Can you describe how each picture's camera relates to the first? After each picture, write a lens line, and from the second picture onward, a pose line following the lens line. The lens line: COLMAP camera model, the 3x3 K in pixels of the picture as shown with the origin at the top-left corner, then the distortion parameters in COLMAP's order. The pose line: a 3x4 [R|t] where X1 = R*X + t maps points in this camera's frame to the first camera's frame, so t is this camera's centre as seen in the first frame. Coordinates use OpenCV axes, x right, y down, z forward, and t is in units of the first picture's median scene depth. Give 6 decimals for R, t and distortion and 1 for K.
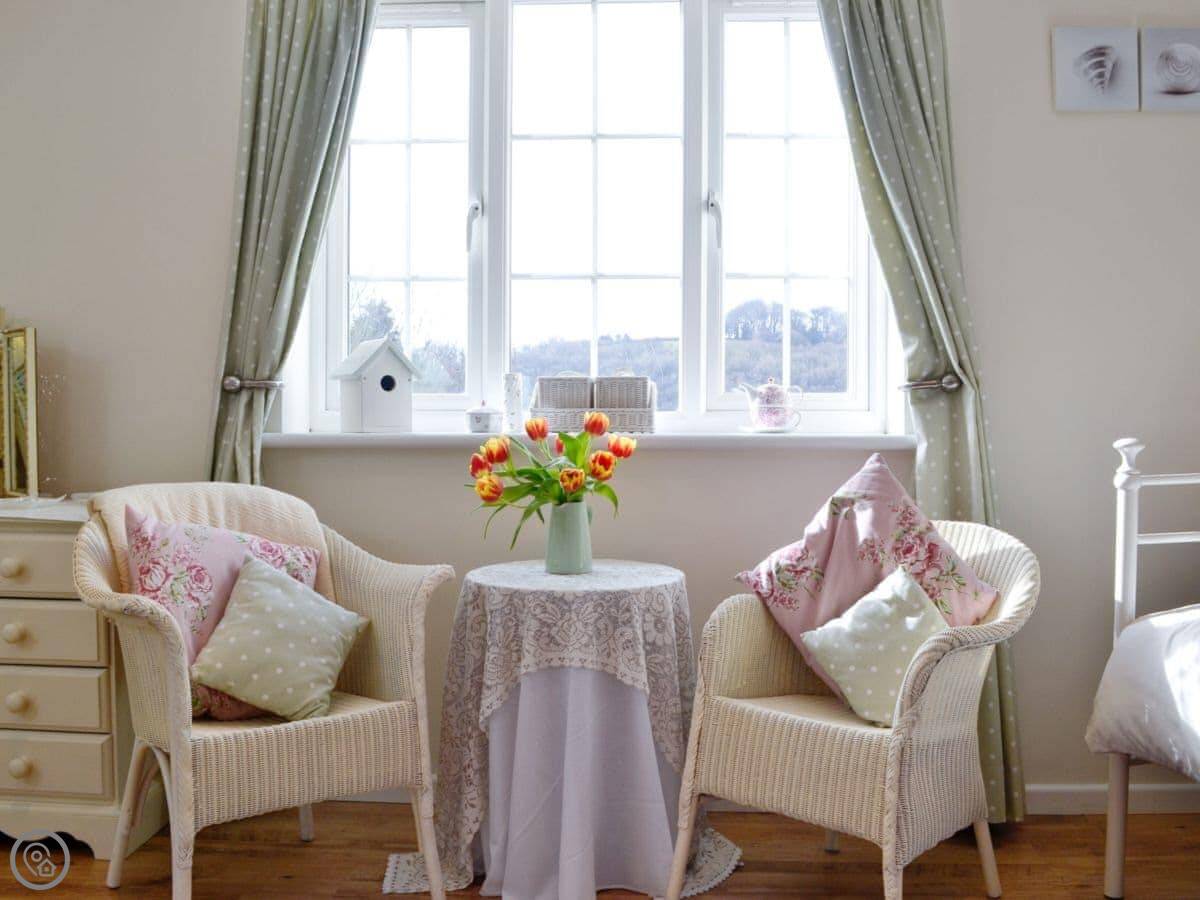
lens RADIAL K [[1182.1, 0, 600.0], [0, 1182.1, 450.0], [0, 0, 1]] dist [-0.076397, -0.000409]
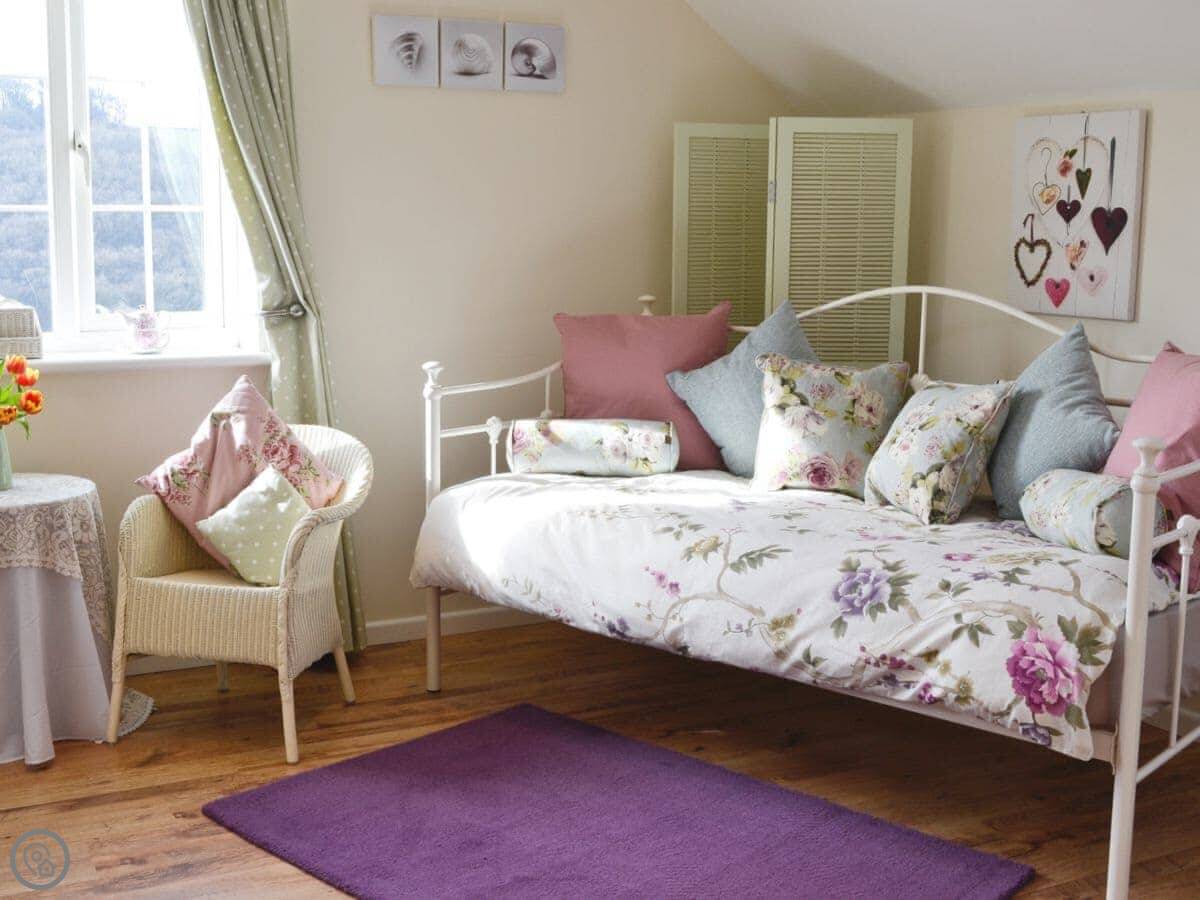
lens RADIAL K [[1182.1, 0, 600.0], [0, 1182.1, 450.0], [0, 0, 1]] dist [-0.076397, -0.000409]
pose [[0.845022, -0.064320, 0.530849, -0.104616], [0.006361, 0.993878, 0.110296, -0.048717], [-0.534694, -0.089826, 0.840258, -0.240950]]
